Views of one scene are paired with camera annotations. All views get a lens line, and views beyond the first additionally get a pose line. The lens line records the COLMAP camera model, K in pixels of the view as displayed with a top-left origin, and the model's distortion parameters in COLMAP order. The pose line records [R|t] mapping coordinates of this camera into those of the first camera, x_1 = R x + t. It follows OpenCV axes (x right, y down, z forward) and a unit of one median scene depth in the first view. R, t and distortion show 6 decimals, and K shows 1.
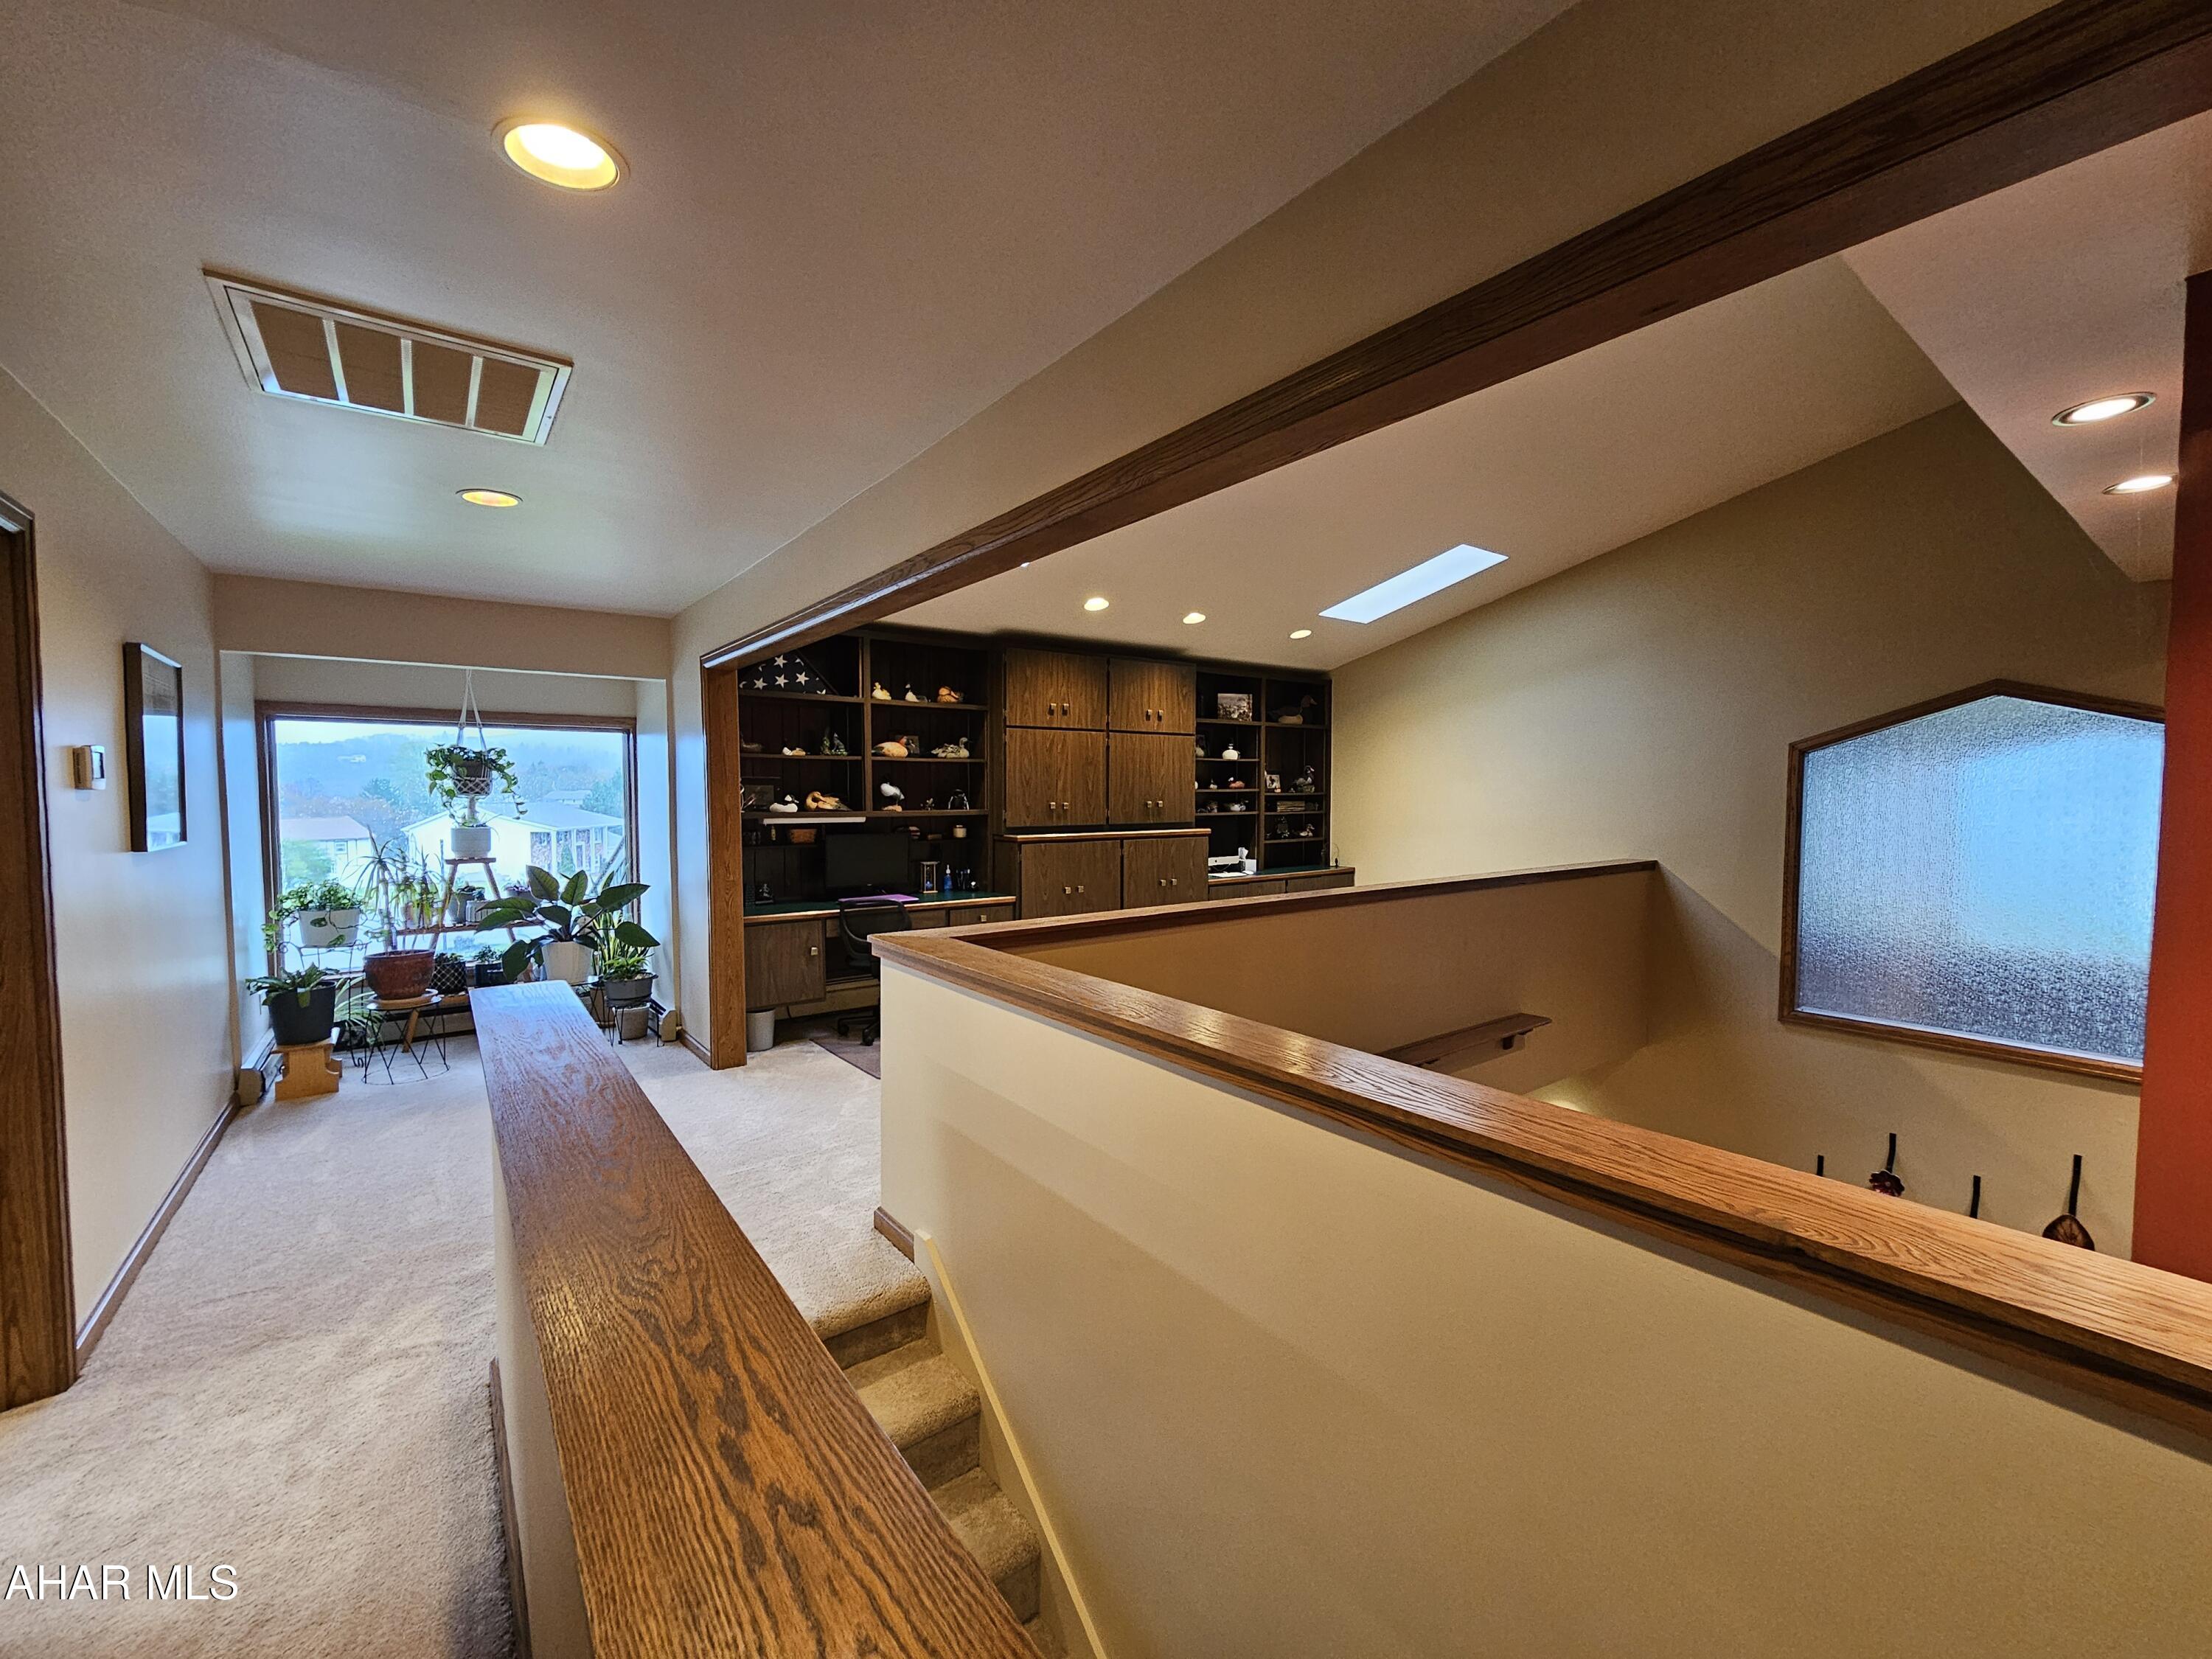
lens RADIAL K [[912.2, 0, 1103.6], [0, 912.2, 833.3], [0, 0, 1]] dist [-0.000444, -0.001418]
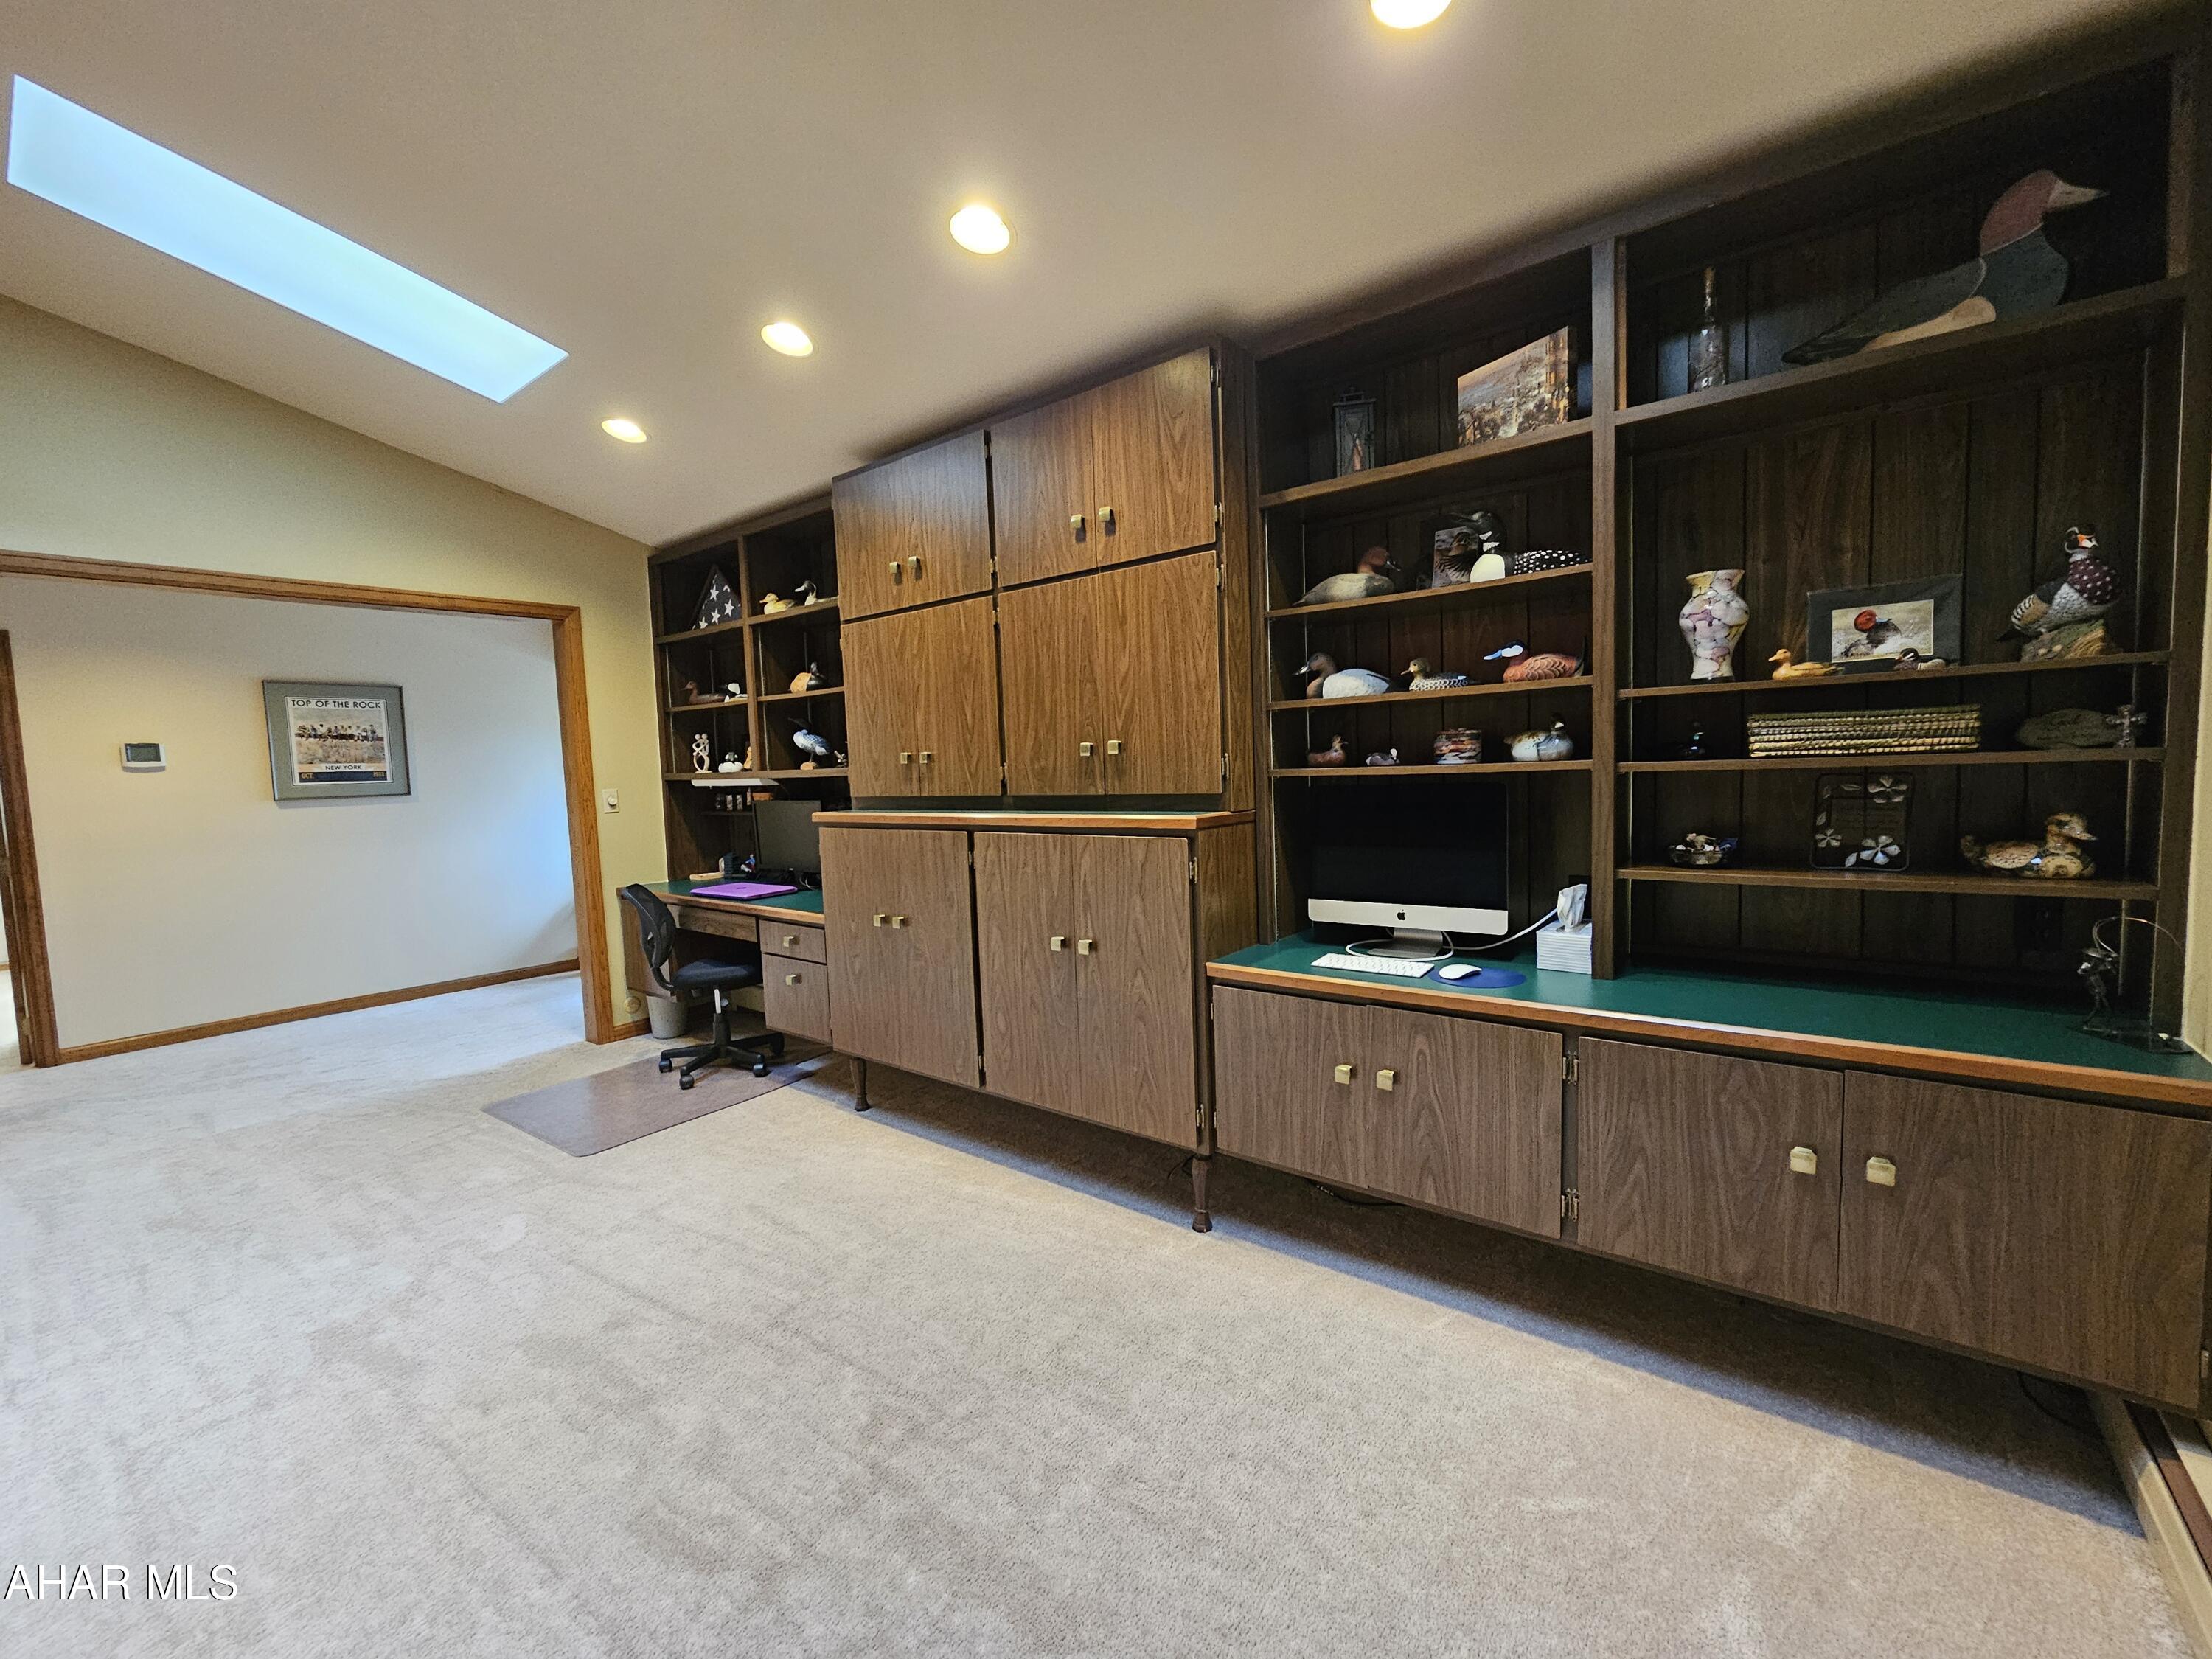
lens RADIAL K [[912.2, 0, 1102.7], [0, 912.2, 828.4], [0, 0, 1]] dist [-0.000444, -0.001418]
pose [[0.256923, 0.063090, -0.964370, 0.875876], [-0.008204, 0.997973, 0.063103, -0.042792], [0.966397, -0.008301, 0.256920, 1.753305]]
